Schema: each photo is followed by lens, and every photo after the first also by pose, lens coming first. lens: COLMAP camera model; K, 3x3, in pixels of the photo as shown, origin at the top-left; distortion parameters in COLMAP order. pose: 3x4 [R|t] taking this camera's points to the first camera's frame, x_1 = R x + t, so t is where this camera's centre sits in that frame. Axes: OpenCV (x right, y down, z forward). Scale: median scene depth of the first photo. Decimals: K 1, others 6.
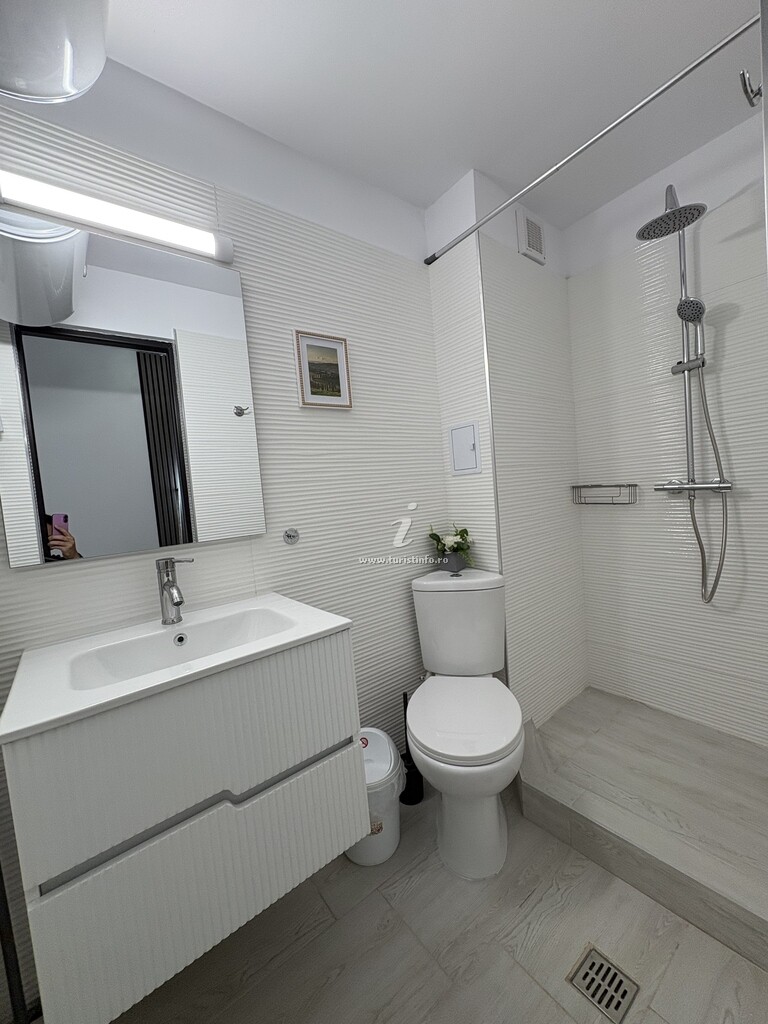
lens RADIAL K [[405.6, 0, 384.2], [0, 405.6, 512.5], [0, 0, 1]] dist [0.000058, 0.000534]
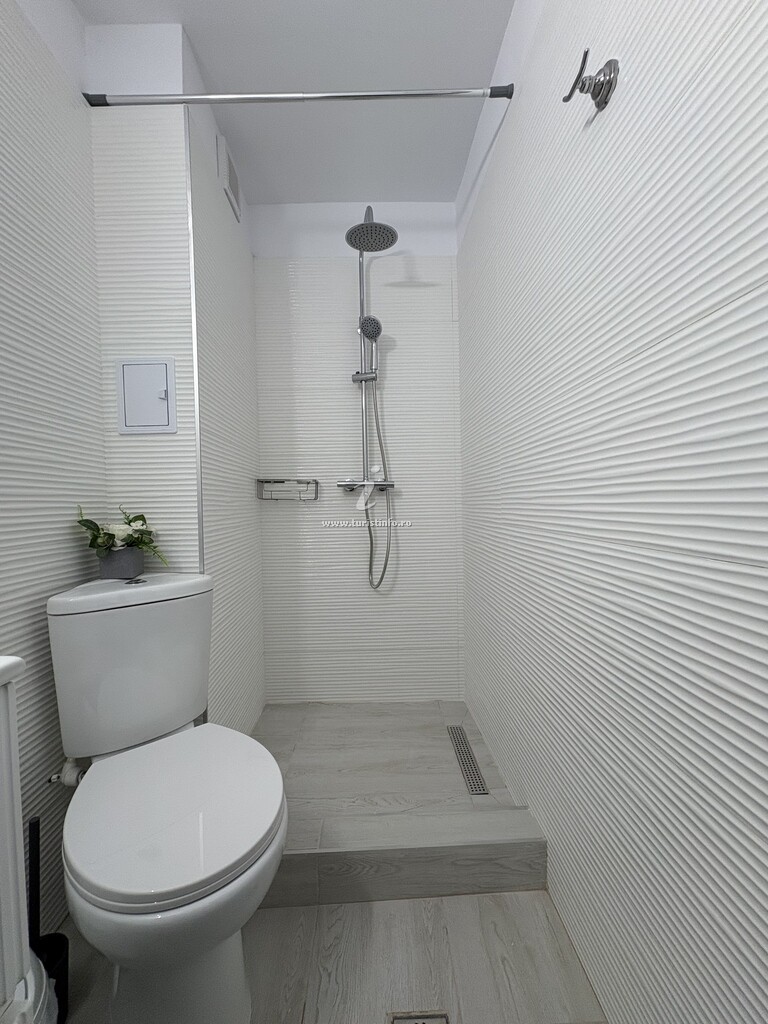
lens RADIAL K [[405.6, 0, 382.4], [0, 405.6, 513.5], [0, 0, 1]] dist [0.000058, 0.000534]
pose [[0.603451, 0.048925, 0.795898, -0.099897], [0.017113, 0.997091, -0.074268, 0.100461], [-0.797216, 0.058437, 0.600859, 0.297012]]
